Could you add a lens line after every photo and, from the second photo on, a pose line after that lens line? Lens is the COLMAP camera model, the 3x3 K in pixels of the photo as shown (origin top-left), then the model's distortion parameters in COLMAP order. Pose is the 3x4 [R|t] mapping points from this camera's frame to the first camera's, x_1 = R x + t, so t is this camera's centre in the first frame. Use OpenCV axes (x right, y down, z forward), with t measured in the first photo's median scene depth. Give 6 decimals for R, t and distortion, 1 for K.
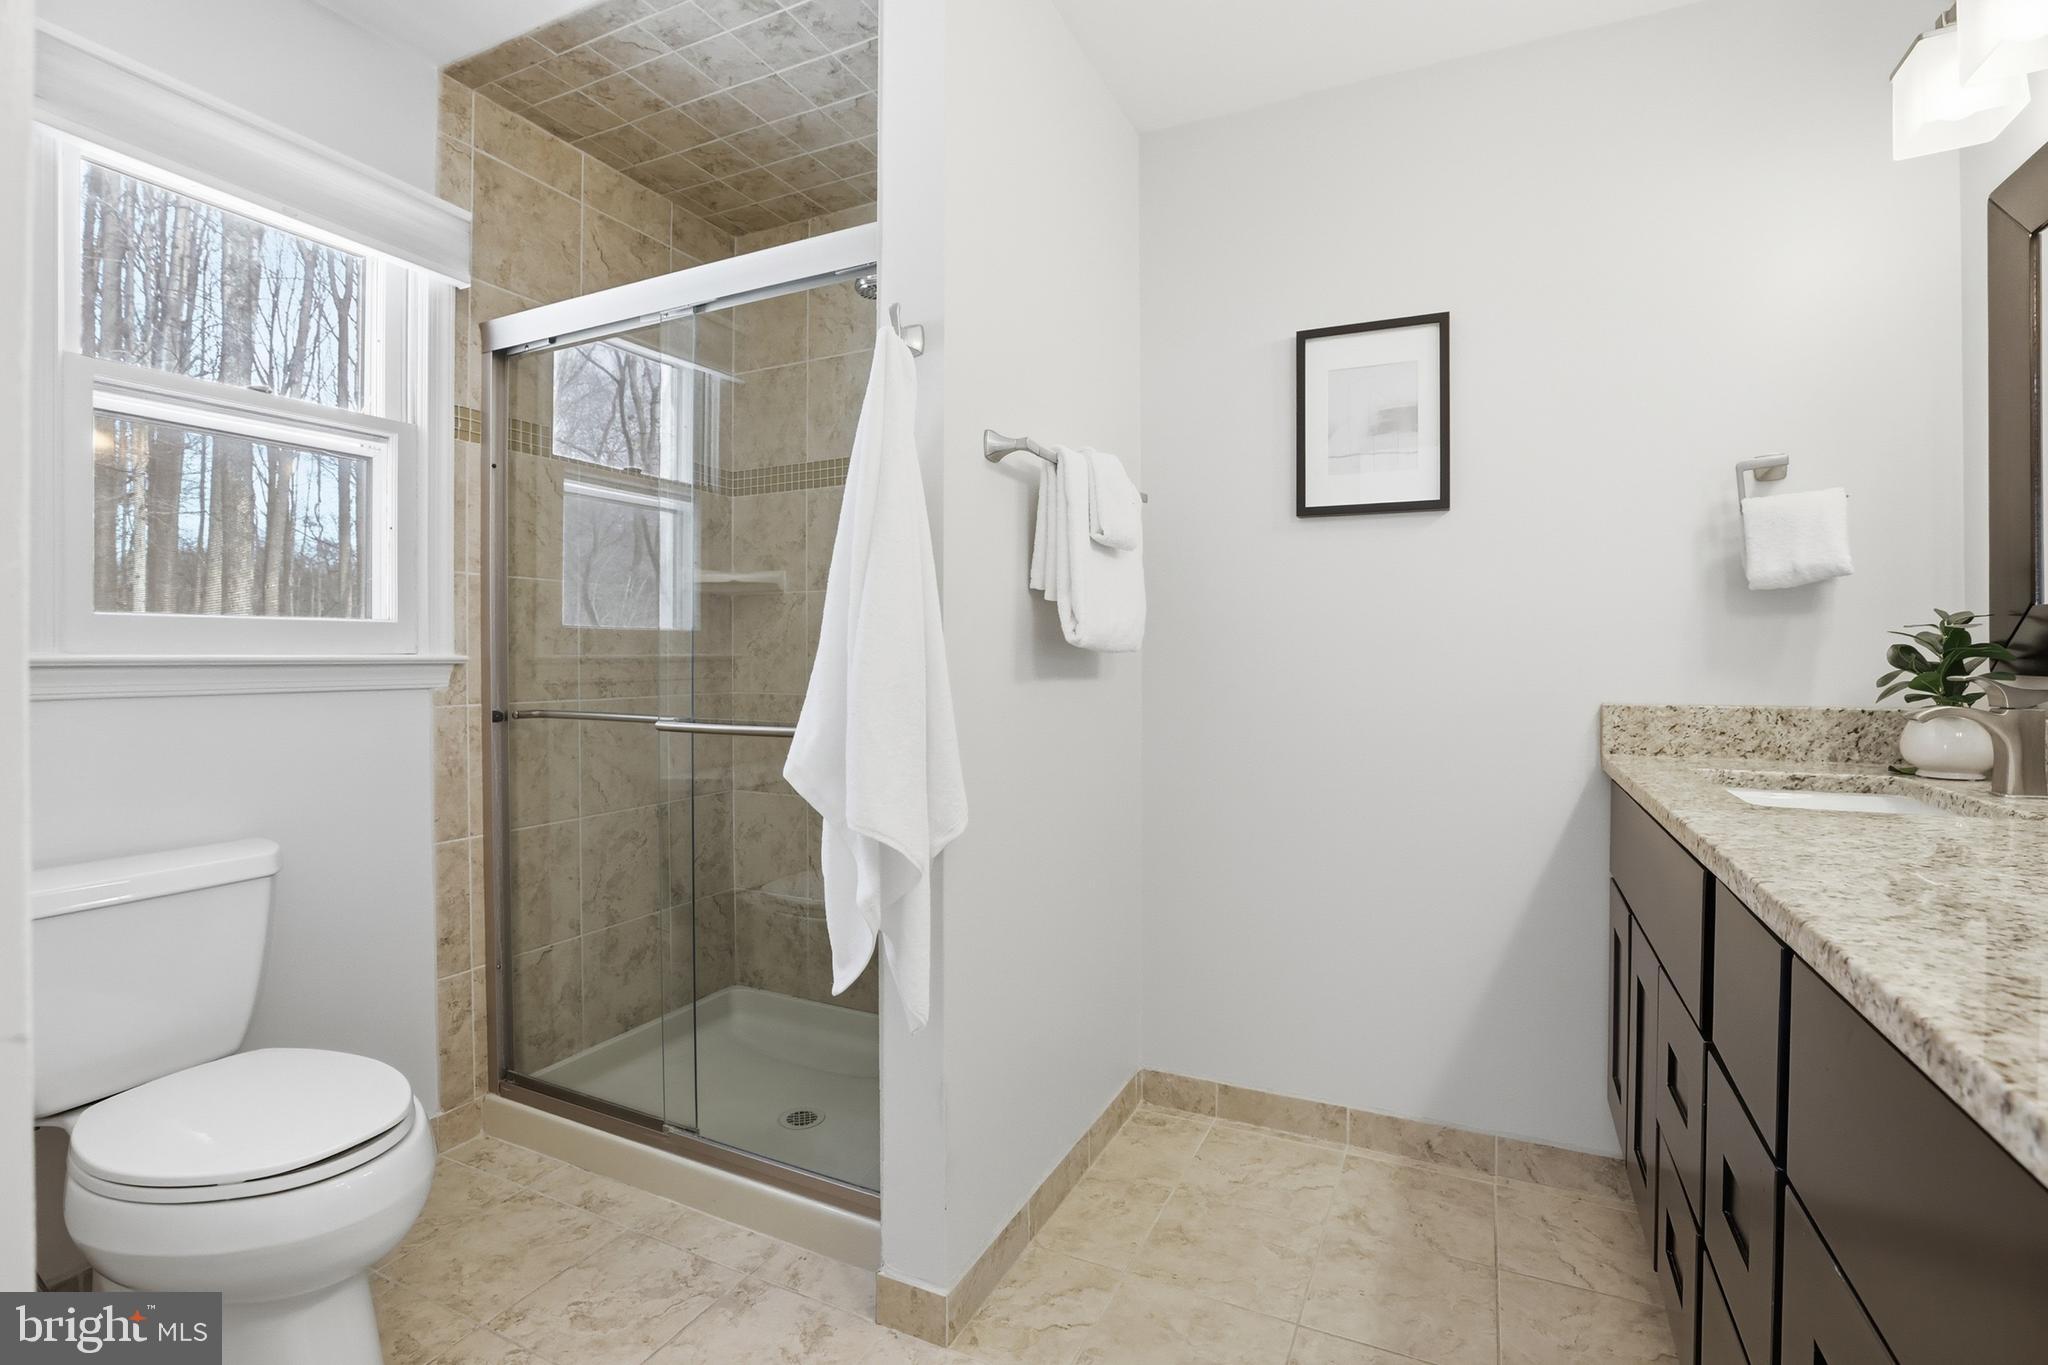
lens RADIAL K [[958.3, 0, 1023.7], [0, 958.3, 651.4], [0, 0, 1]] dist [-0.040498, 0.011763]
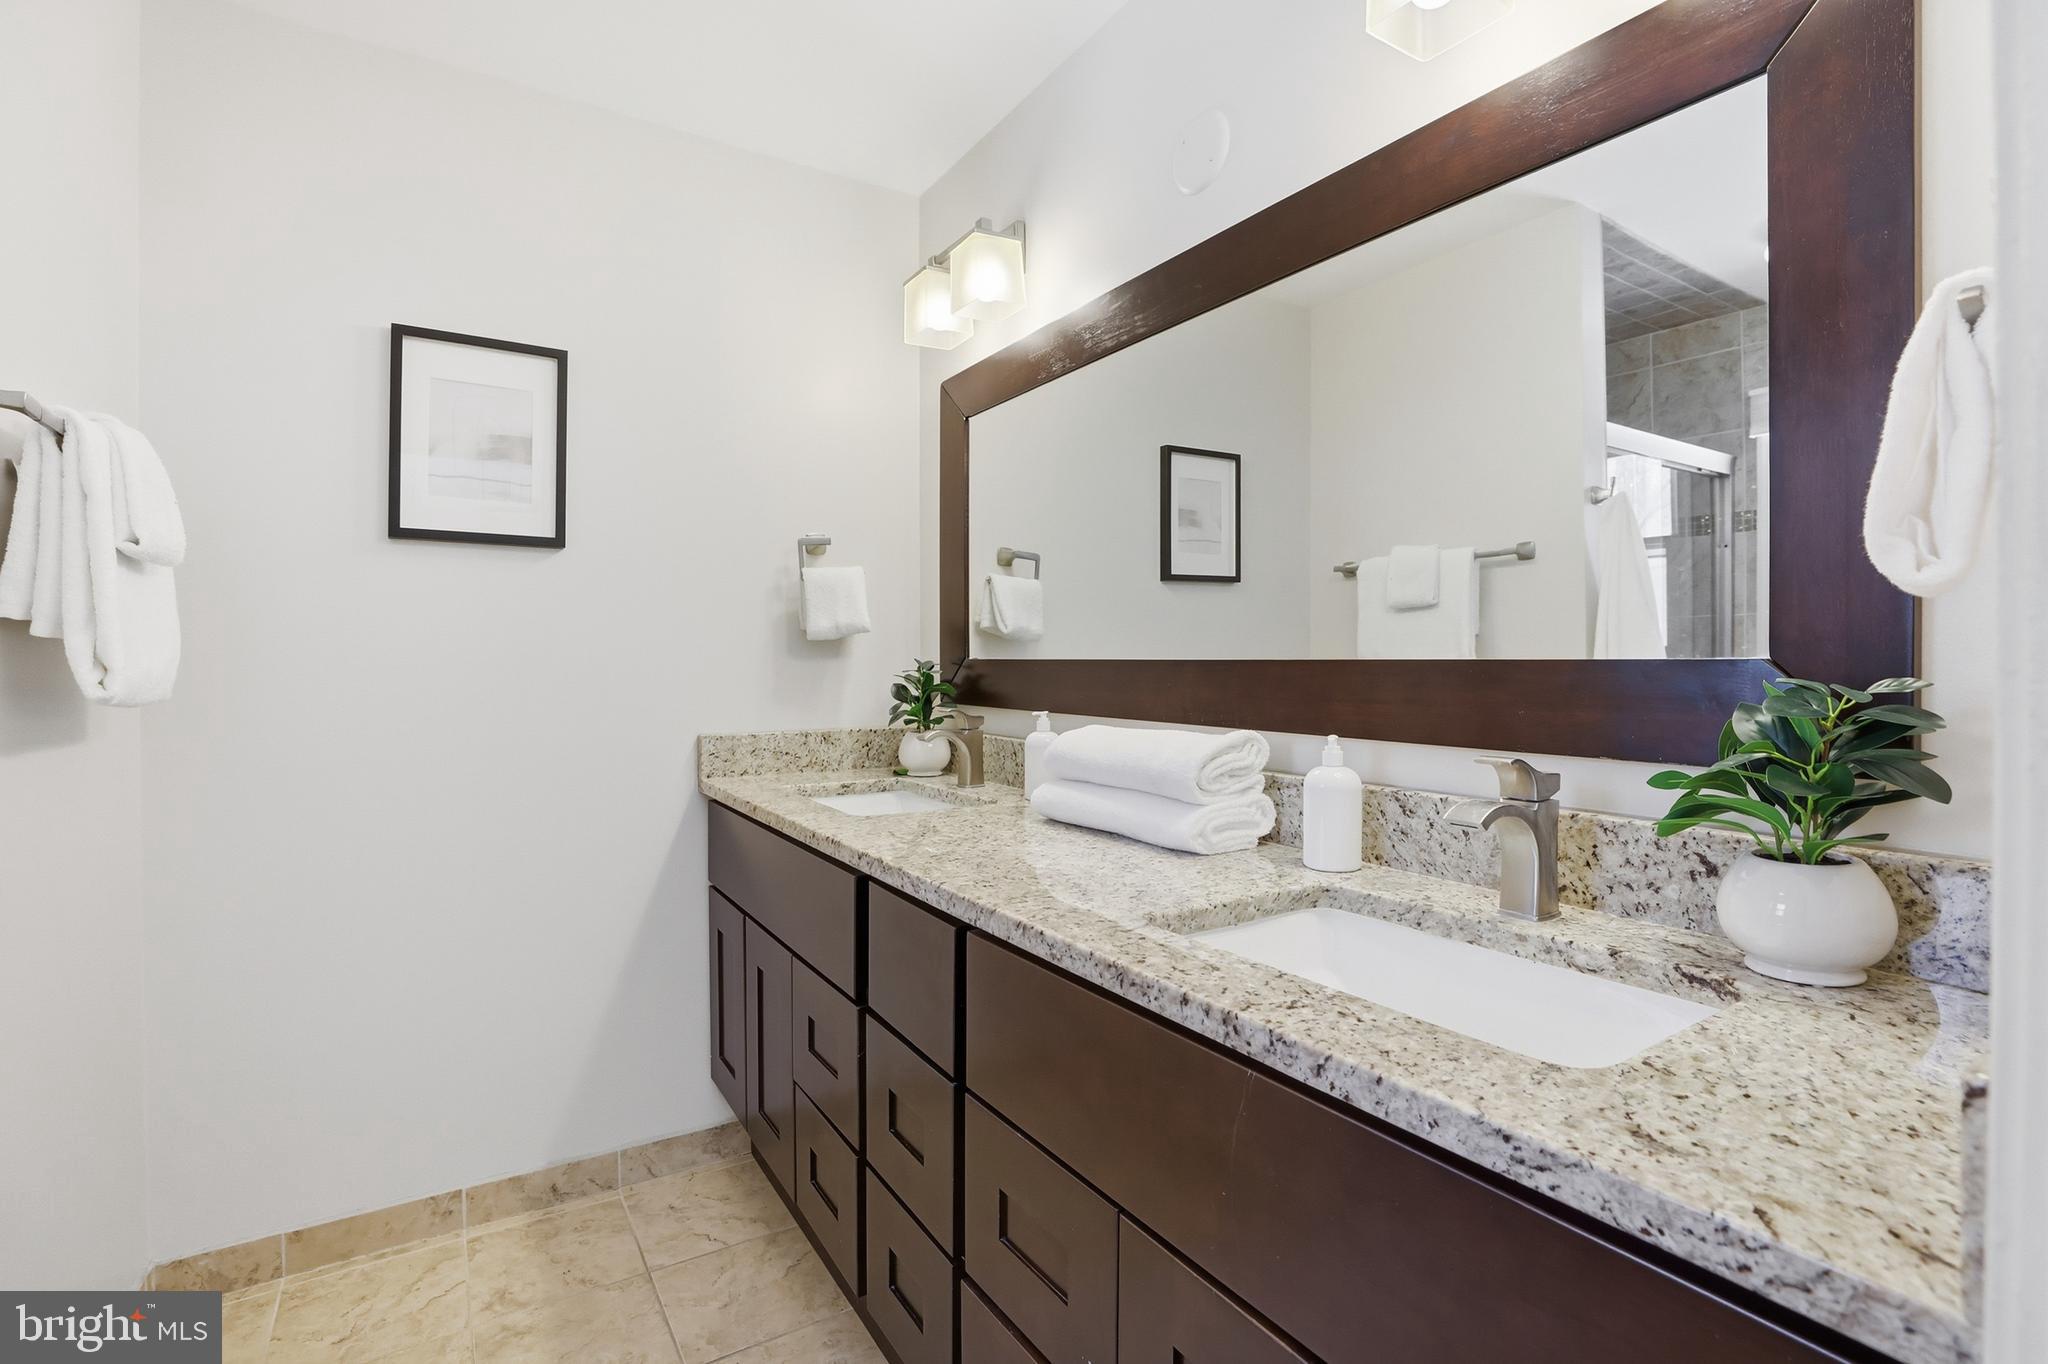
lens RADIAL K [[958.3, 0, 1023.7], [0, 958.3, 650.9], [0, 0, 1]] dist [-0.040498, 0.011763]
pose [[0.513814, 0.004150, 0.857892, -0.184550], [-0.007601, 0.999971, -0.000284, -0.051013], [-0.857868, -0.006375, 0.513831, 0.078010]]
